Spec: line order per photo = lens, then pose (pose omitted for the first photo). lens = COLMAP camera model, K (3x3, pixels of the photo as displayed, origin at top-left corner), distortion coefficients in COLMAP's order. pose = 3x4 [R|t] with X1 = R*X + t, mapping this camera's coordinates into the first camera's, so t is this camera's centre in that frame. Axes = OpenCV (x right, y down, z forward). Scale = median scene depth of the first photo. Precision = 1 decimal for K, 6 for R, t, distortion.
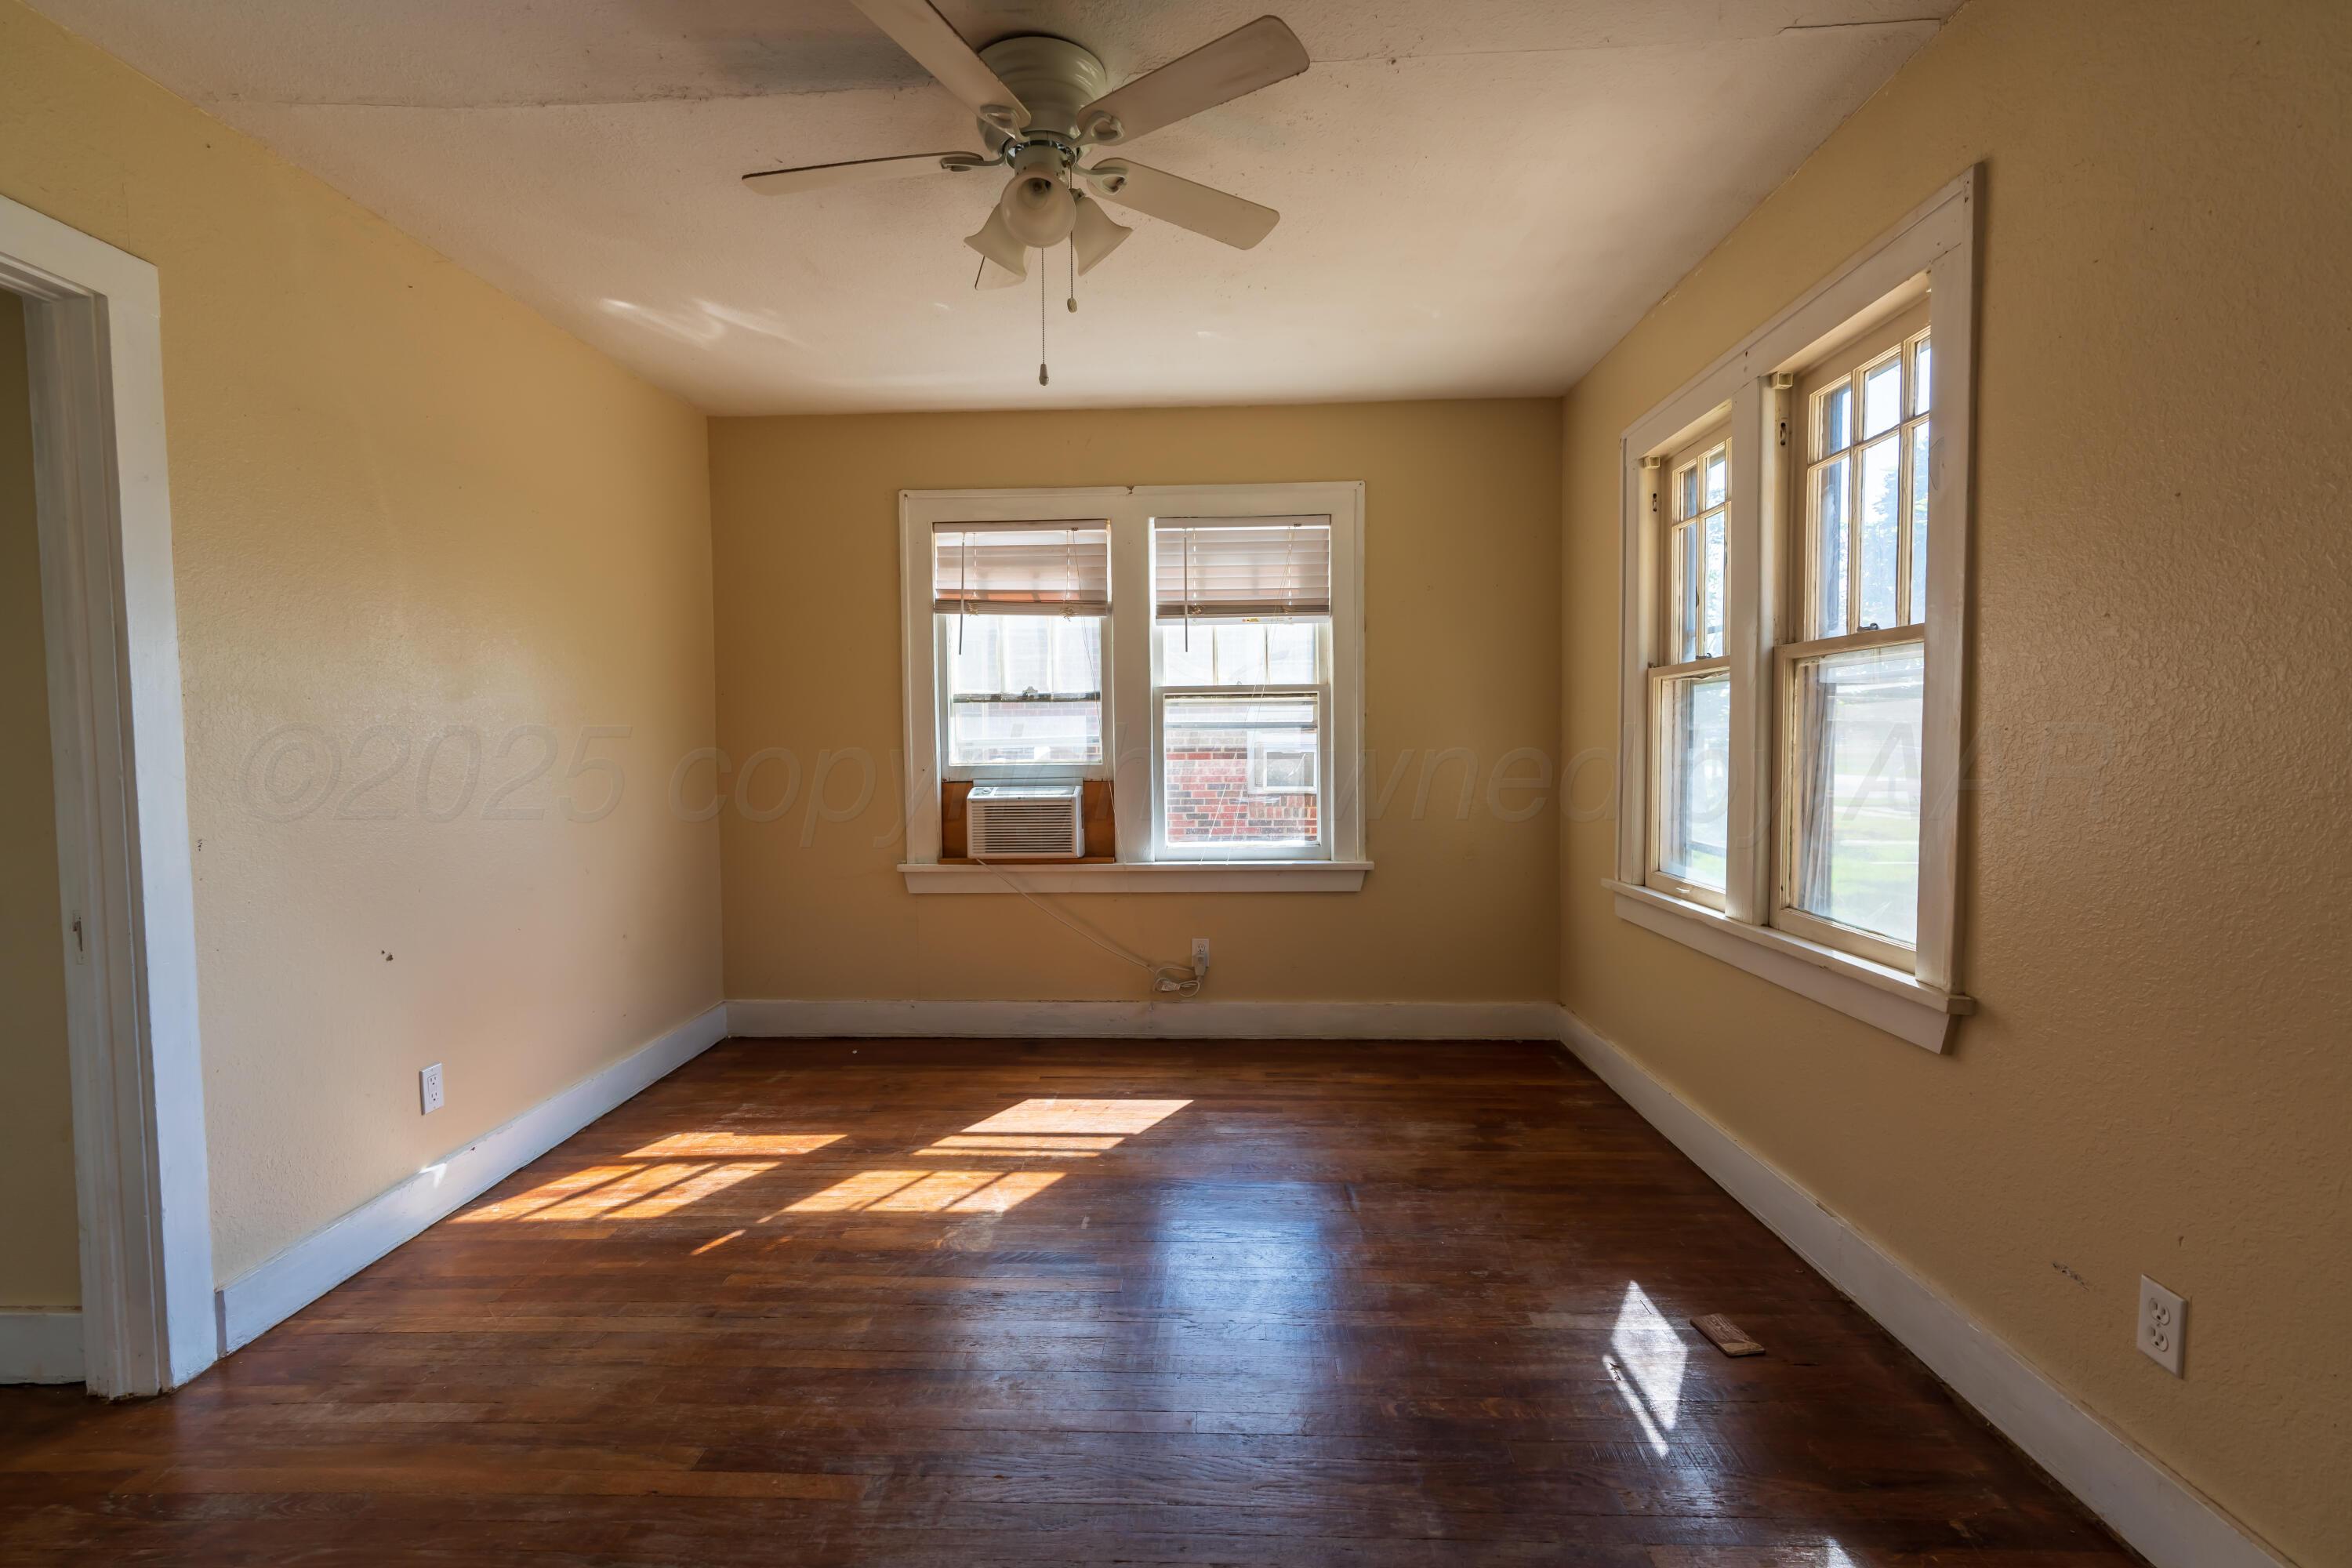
lens RADIAL K [[1062.1, 0, 1176.0], [0, 1062.1, 784.0], [0, 0, 1]] dist [-0.021374, 0.014949]
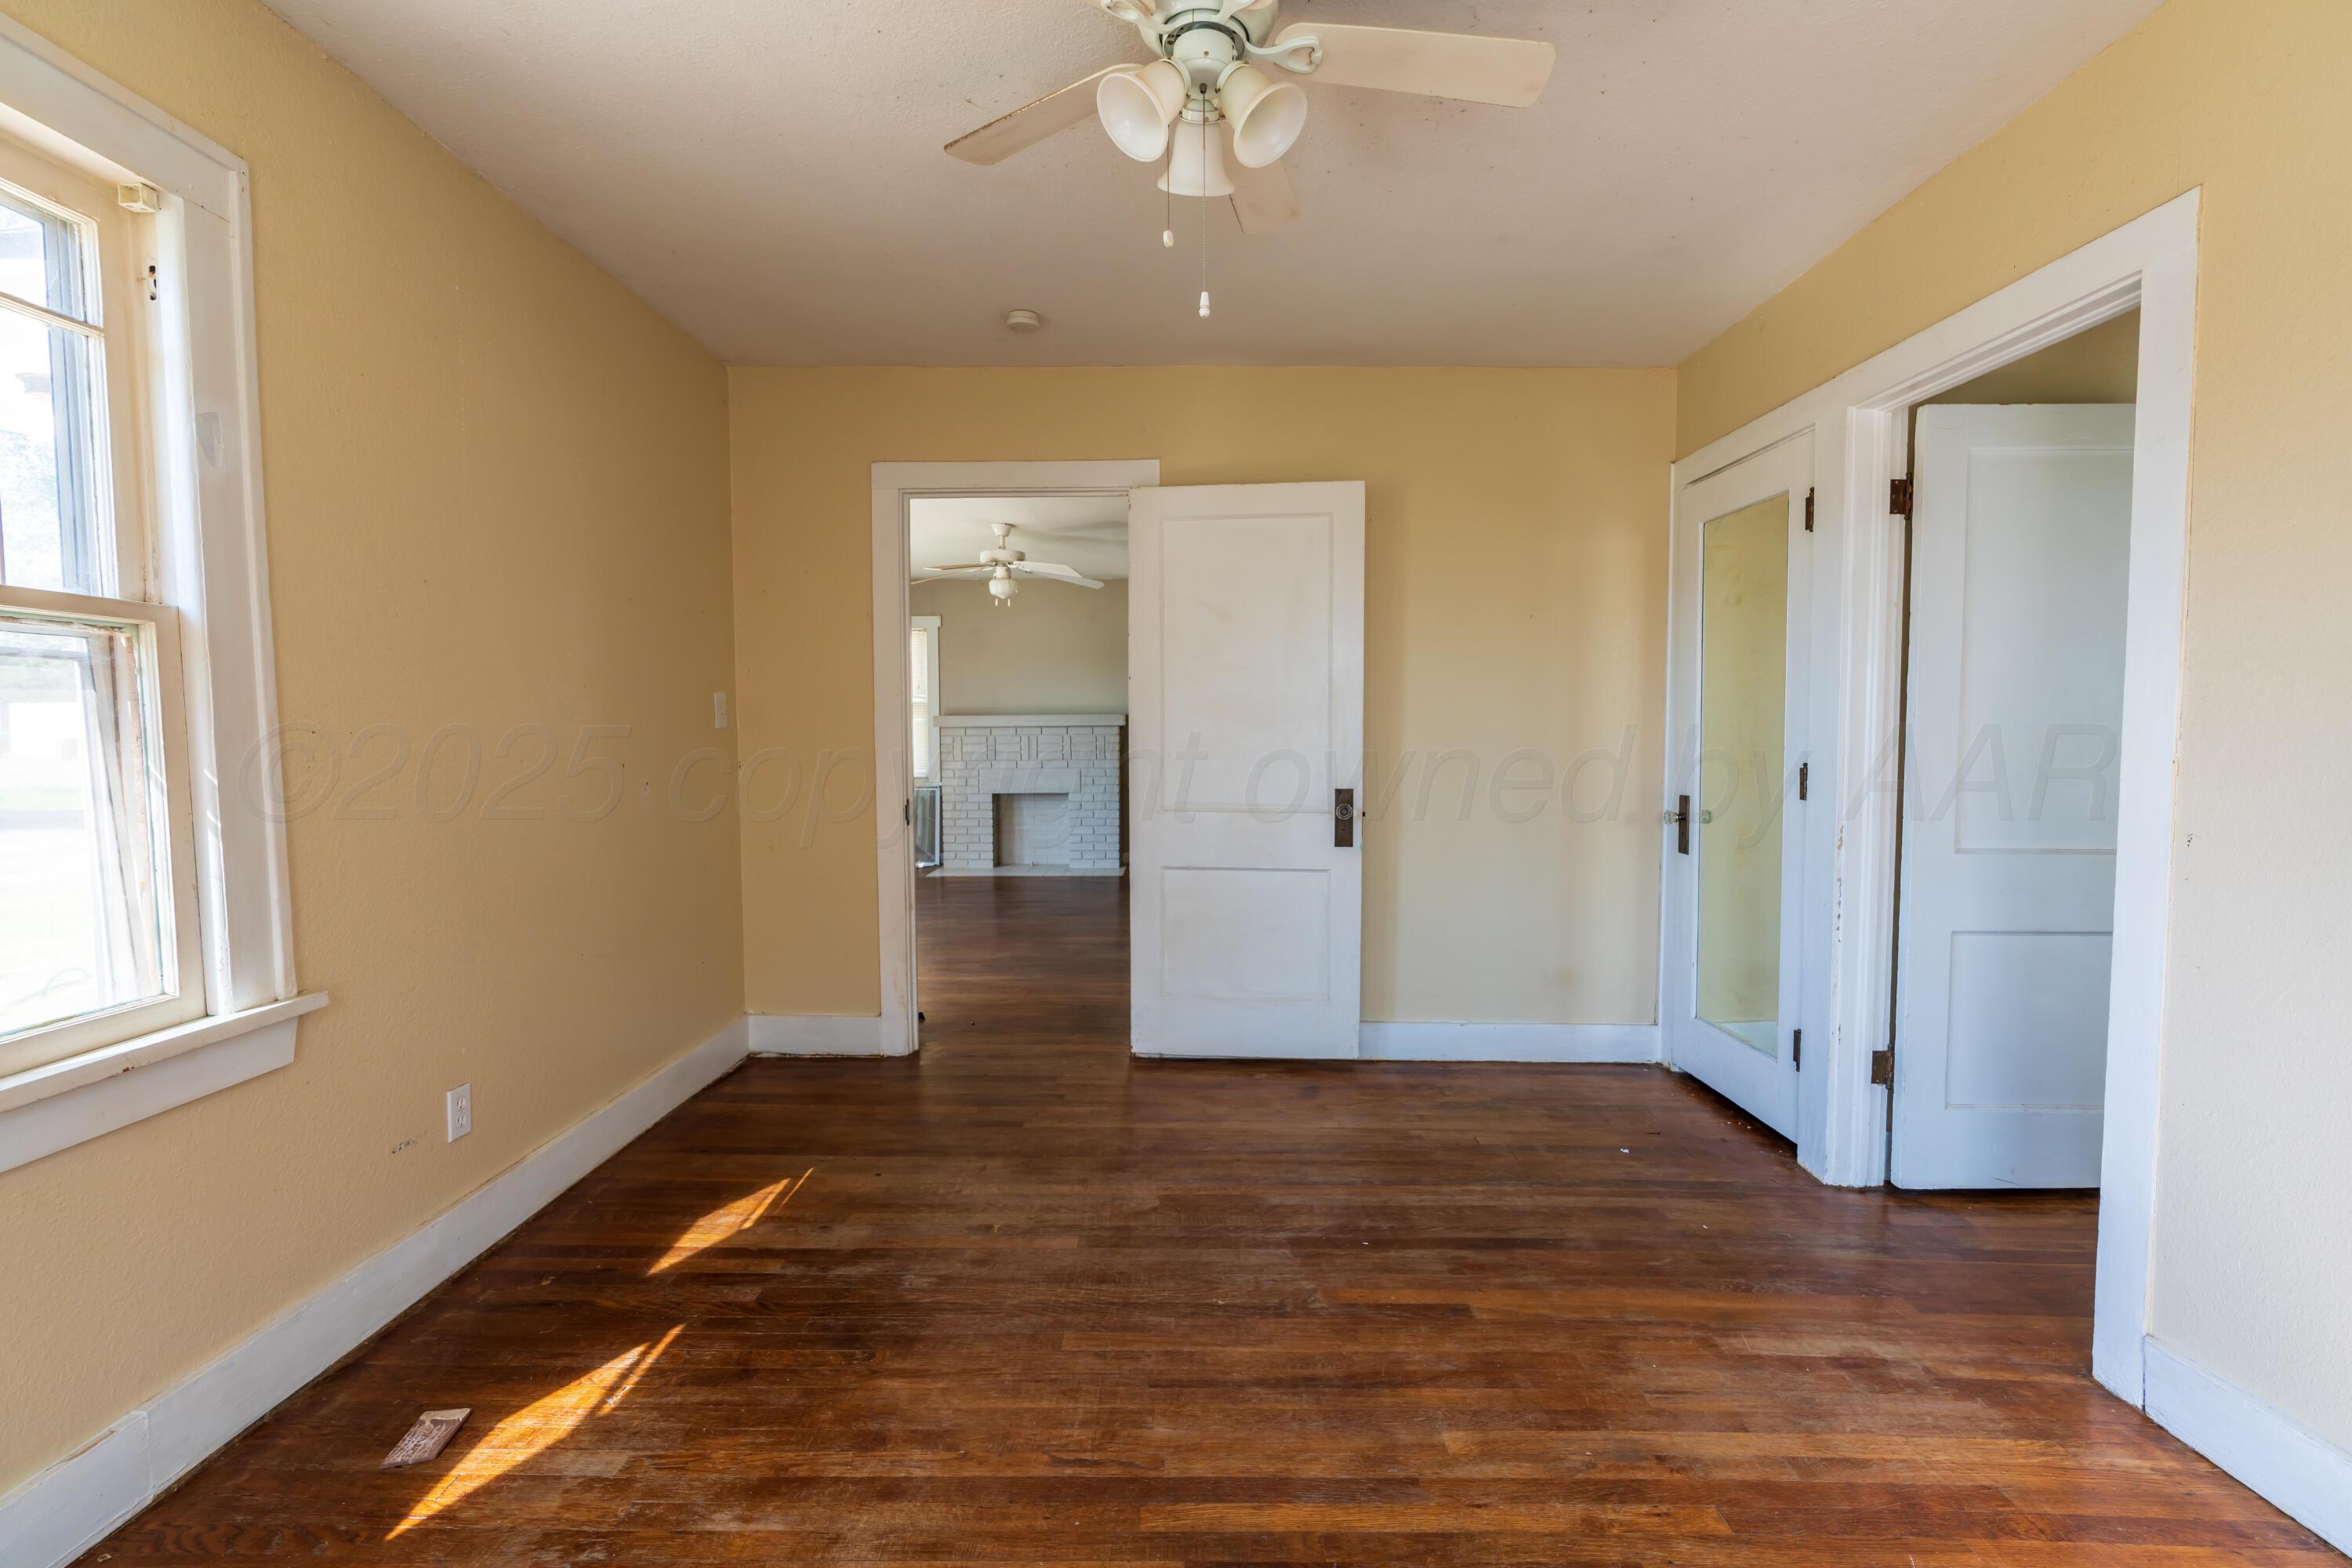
lens RADIAL K [[1062.1, 0, 1176.0], [0, 1062.1, 784.0], [0, 0, 1]] dist [-0.021374, 0.014949]
pose [[-0.999506, 0.016320, -0.026842, -0.072656], [0.013646, 0.995195, 0.096955, -0.081328], [0.028296, 0.096541, -0.994927, 1.843270]]
